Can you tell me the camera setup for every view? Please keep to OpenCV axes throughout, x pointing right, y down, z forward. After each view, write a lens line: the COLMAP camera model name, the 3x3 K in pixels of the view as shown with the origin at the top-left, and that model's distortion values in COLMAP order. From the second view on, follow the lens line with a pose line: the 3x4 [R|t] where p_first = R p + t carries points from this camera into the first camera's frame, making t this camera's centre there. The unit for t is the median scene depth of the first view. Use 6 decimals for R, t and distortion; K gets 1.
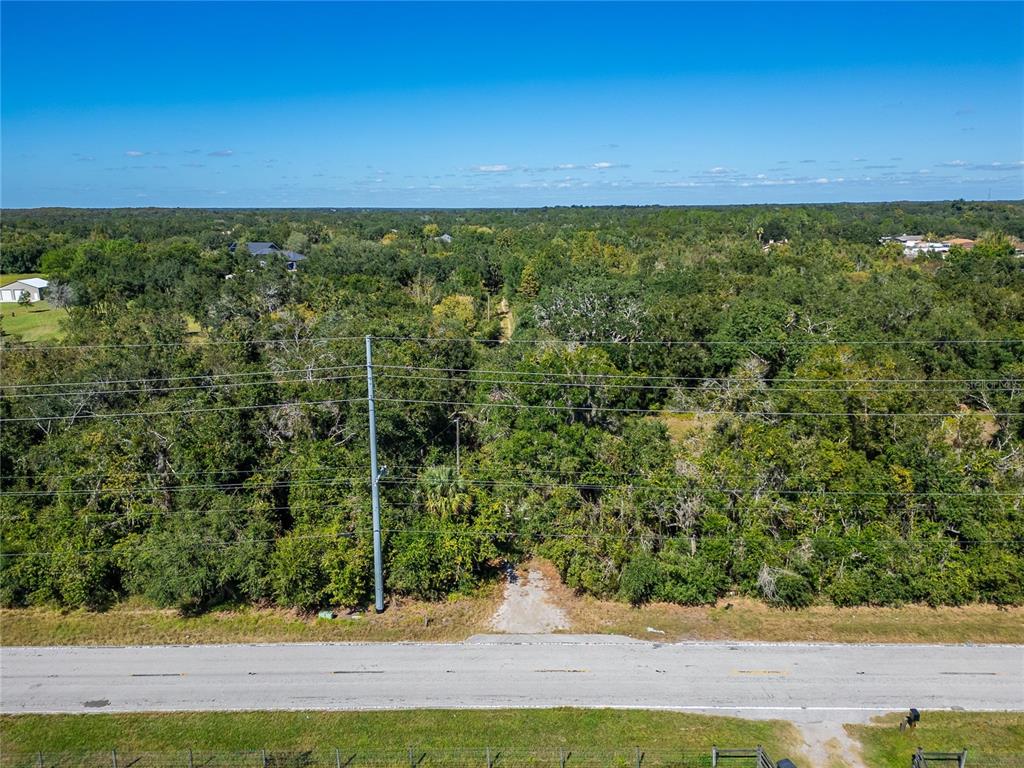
lens RADIAL K [[723.6, 0, 516.9], [0, 723.6, 383.2], [0, 0, 1]] dist [0.087771, -0.091318]
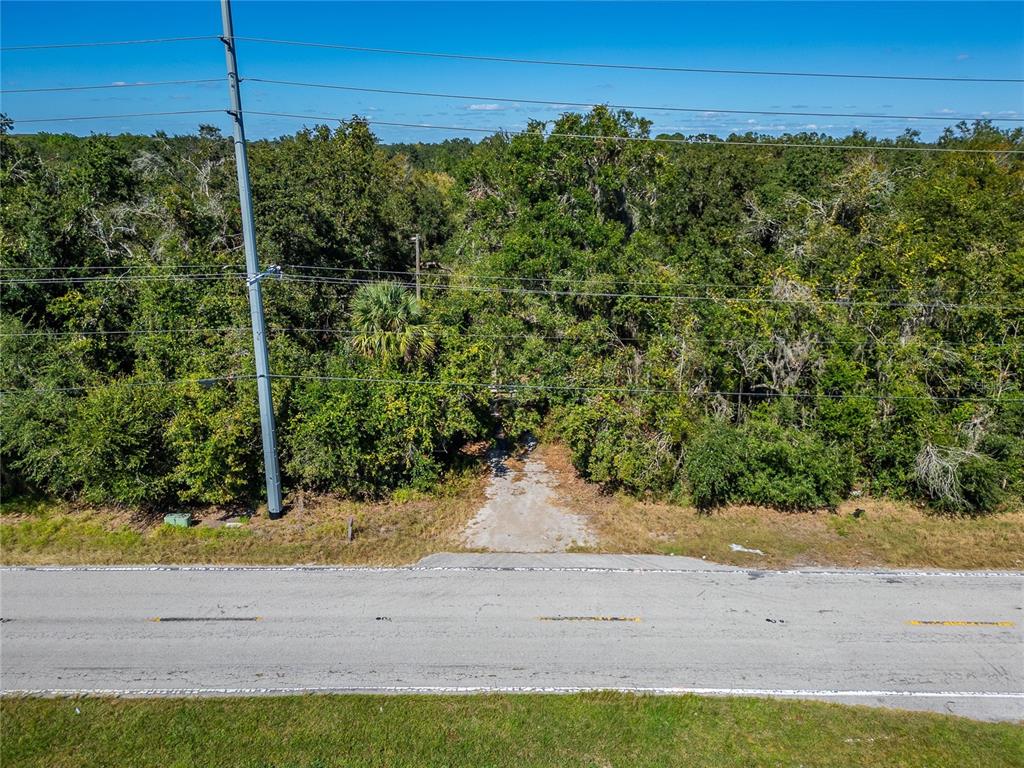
lens RADIAL K [[714.8, 0, 513.9], [0, 714.8, 378.5], [0, 0, 1]] dist [0.086015, -0.081479]
pose [[0.999794, 0.011690, 0.016576, -0.005282], [-0.012935, 0.996937, 0.077130, 0.155434], [-0.015623, -0.077329, 0.996883, 0.426259]]
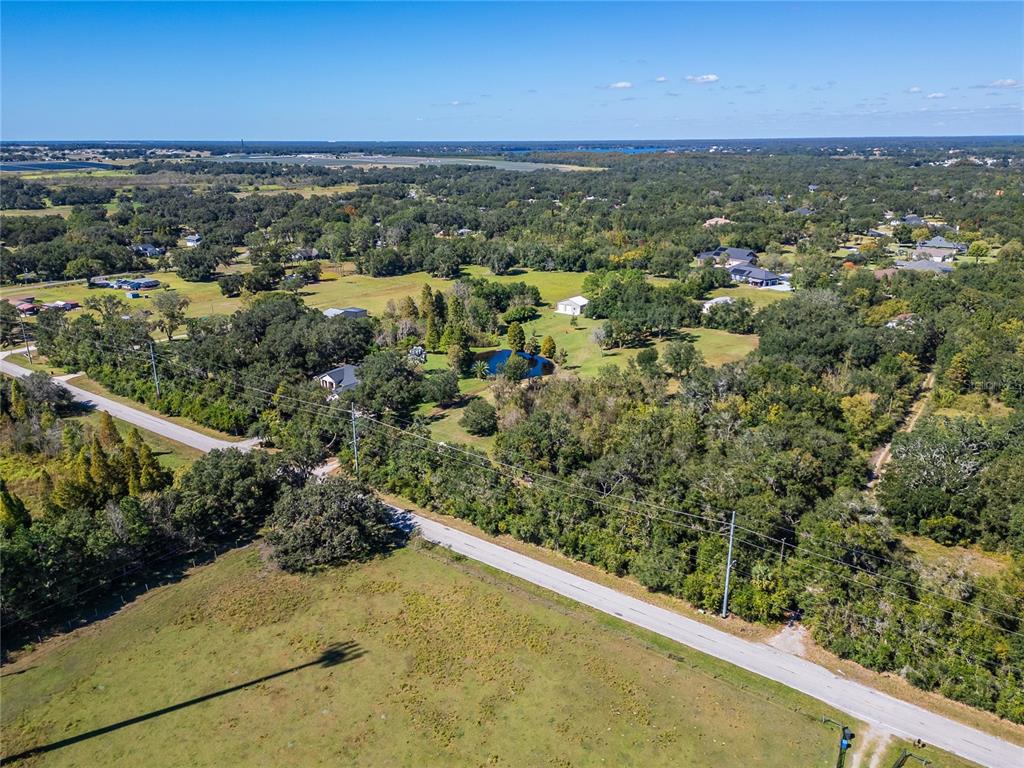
lens RADIAL K [[767.8, 0, 512.0], [0, 767.8, 384.0], [0, 0, 1]] dist [0.091094, -0.104961]
pose [[0.809700, 0.188549, -0.555730, 0.514804], [-0.140172, 0.981708, 0.128845, -0.660688], [0.569858, -0.026428, 0.821318, -1.439767]]
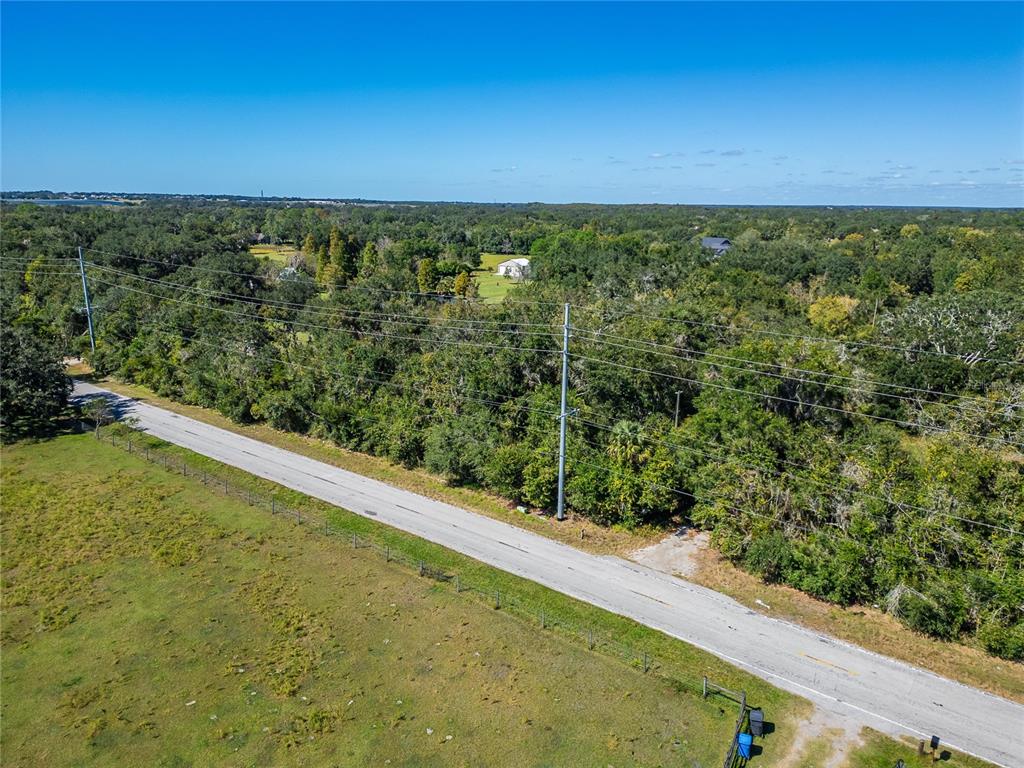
lens RADIAL K [[723.6, 0, 516.9], [0, 723.6, 383.2], [0, 0, 1]] dist [0.087771, -0.091318]
pose [[0.800190, 0.161733, -0.577527, 0.451750], [-0.159929, 0.985627, 0.054430, 0.019457], [0.578030, 0.048809, 0.814555, -0.089799]]
